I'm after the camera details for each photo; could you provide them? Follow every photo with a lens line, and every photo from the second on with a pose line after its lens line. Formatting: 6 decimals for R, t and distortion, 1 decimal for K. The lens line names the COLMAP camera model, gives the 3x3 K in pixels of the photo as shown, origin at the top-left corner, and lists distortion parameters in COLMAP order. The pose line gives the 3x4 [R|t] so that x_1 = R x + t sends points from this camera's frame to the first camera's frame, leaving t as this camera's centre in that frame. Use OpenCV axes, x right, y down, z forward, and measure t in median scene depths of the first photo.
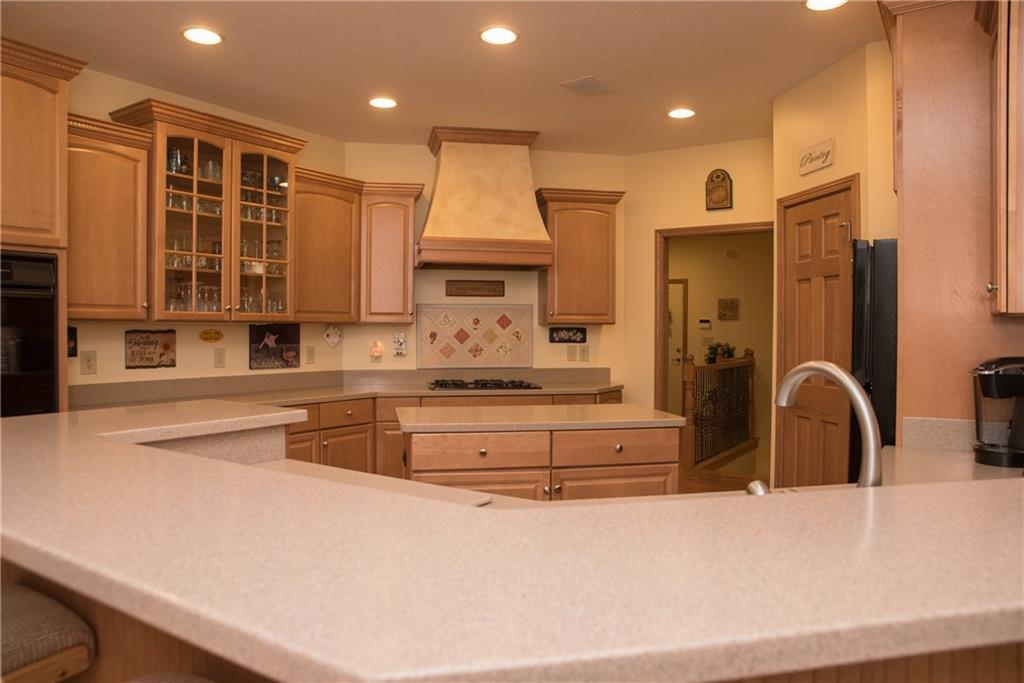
lens RADIAL K [[729.1, 0, 510.6], [0, 729.1, 337.7], [0, 0, 1]] dist [-0.079318, 0.074670]
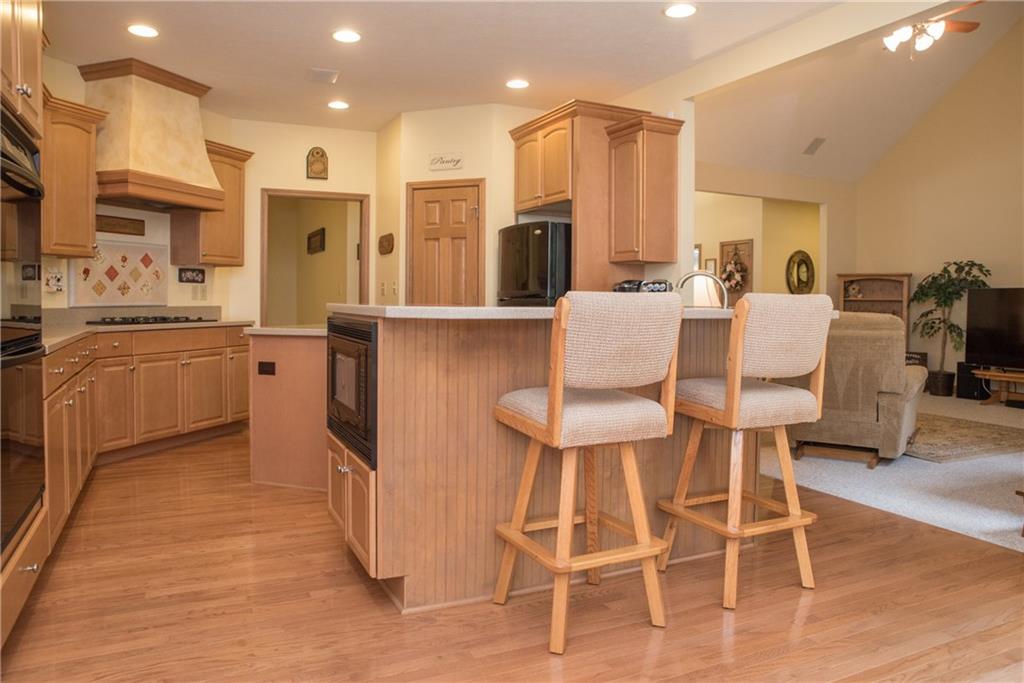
lens RADIAL K [[729.1, 0, 517.5], [0, 729.1, 341.4], [0, 0, 1]] dist [-0.079318, 0.074670]
pose [[0.514052, -0.049958, 0.856303, -0.622943], [0.004618, 0.998449, 0.055479, 0.038941], [-0.857746, -0.024565, 0.513486, 0.033880]]
